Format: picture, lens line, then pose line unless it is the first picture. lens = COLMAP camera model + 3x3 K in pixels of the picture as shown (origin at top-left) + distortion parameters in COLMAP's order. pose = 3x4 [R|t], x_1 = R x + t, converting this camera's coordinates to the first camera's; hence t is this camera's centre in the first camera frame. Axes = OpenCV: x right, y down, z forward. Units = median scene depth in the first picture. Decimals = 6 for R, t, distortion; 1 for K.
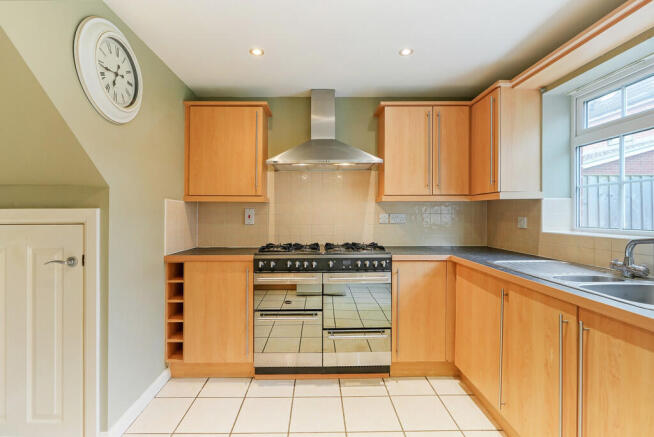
lens RADIAL K [[300.5, 0, 319.2], [0, 300.5, 211.9], [0, 0, 1]] dist [-0.000673, -0.000009]
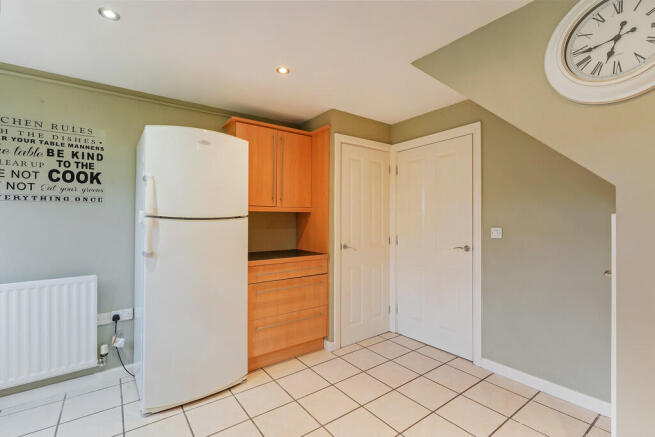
lens RADIAL K [[295.8, 0, 329.5], [0, 295.8, 216.7], [0, 0, 1]] dist [-0.003163, -0.000350]
pose [[-0.799497, -0.005720, -0.600643, 0.256206], [0.001681, 0.999929, -0.011761, 0.001286], [0.600668, -0.010413, -0.799431, 0.836161]]
